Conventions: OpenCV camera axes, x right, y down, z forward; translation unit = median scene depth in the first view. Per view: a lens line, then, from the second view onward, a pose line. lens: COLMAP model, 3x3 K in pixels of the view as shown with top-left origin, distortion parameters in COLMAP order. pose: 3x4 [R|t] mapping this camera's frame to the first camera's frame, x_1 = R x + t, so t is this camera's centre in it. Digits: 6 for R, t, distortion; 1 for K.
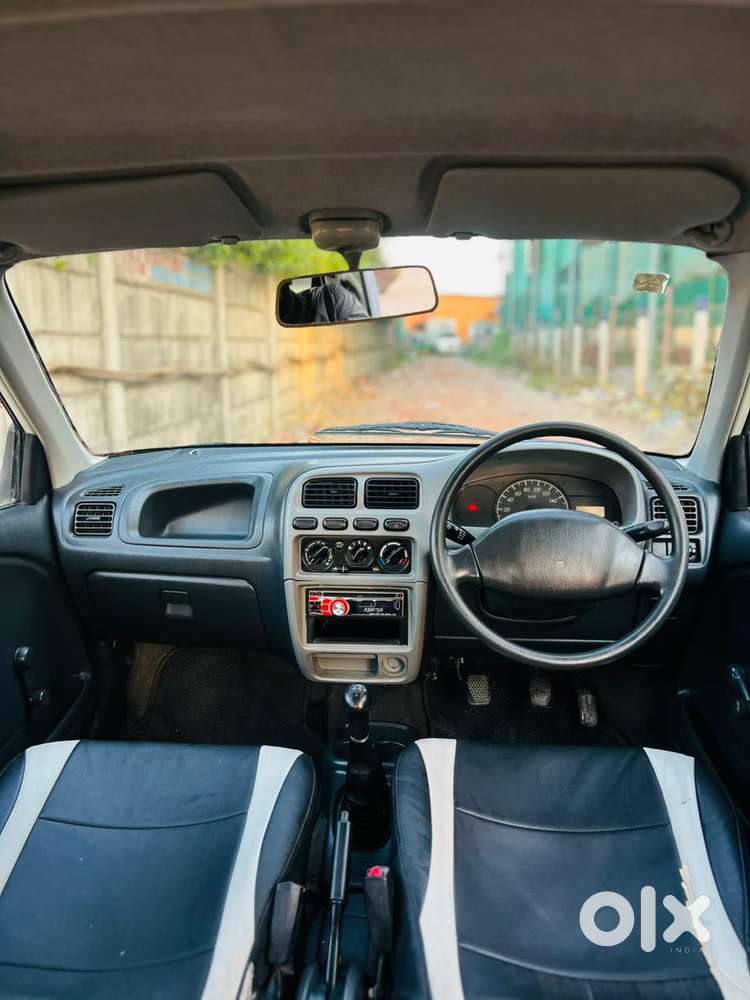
lens RADIAL K [[750.3, 0, 375.0], [0, 750.3, 500.0], [0, 0, 1]] dist [0.094702, -0.202073]
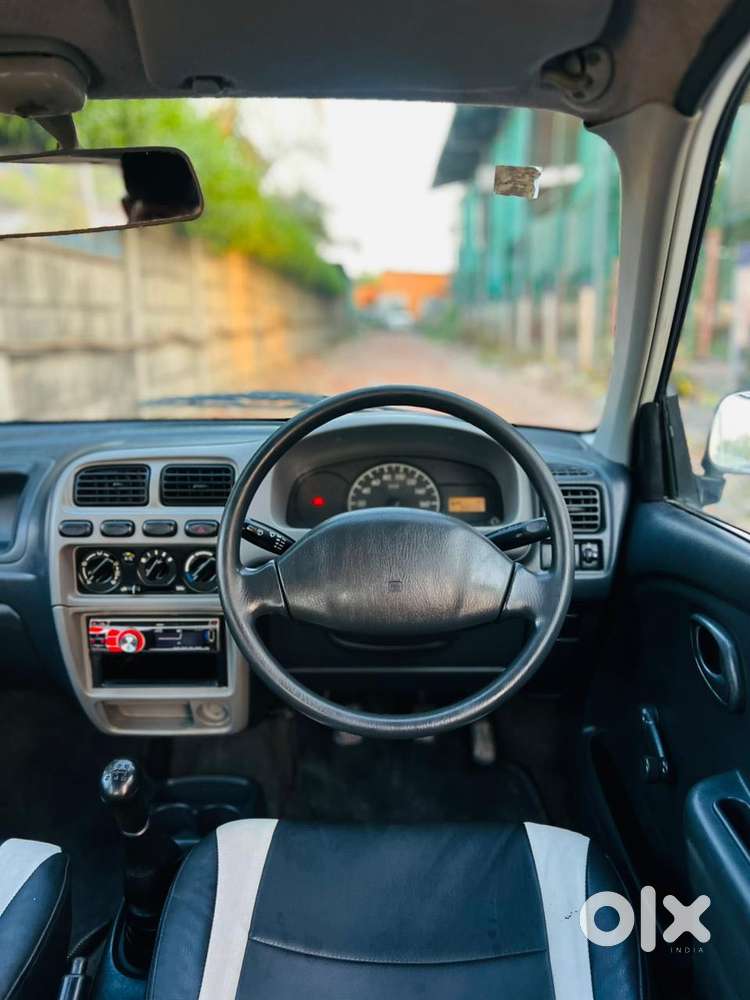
lens RADIAL K [[759.8, 0, 383.7], [0, 759.8, 502.1], [0, 0, 1]] dist [0.049614, -0.091848]
pose [[0.997554, -0.016388, 0.067948, 0.150801], [0.014350, 0.999436, 0.030364, -0.012212], [-0.068408, -0.029315, 0.997227, 0.240289]]
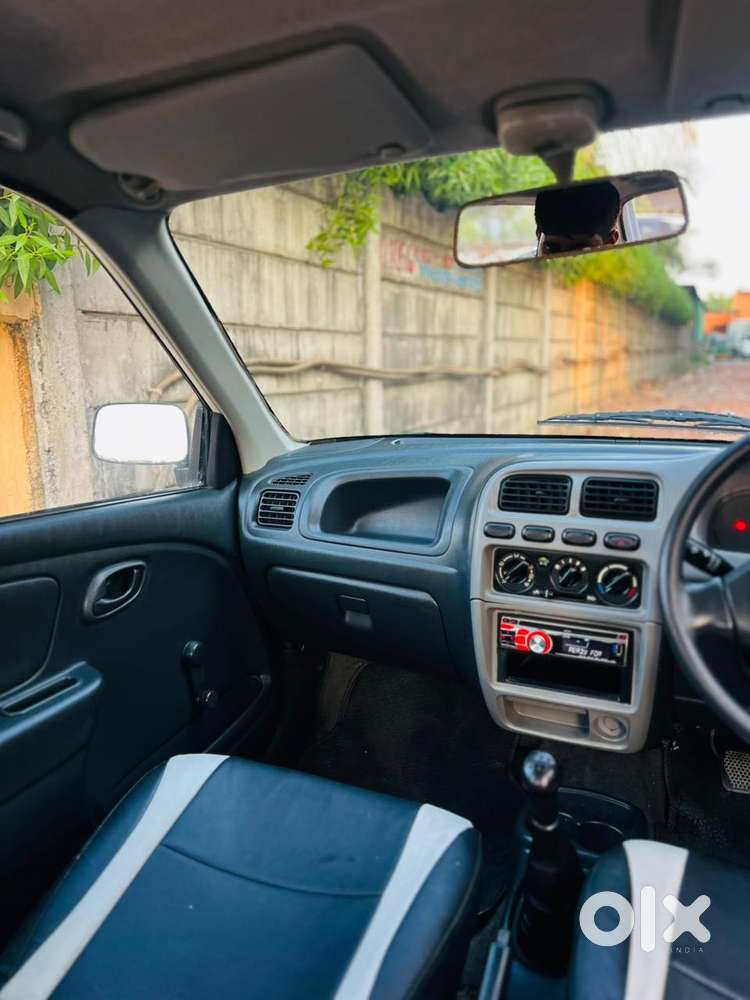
lens RADIAL K [[750.3, 0, 375.0], [0, 750.3, 500.0], [0, 0, 1]] dist [0.094702, -0.202073]
pose [[0.934960, 0.058993, -0.349815, 0.057916], [-0.062032, 0.998071, 0.002520, 0.005298], [0.349289, 0.019343, 0.936816, 0.210053]]
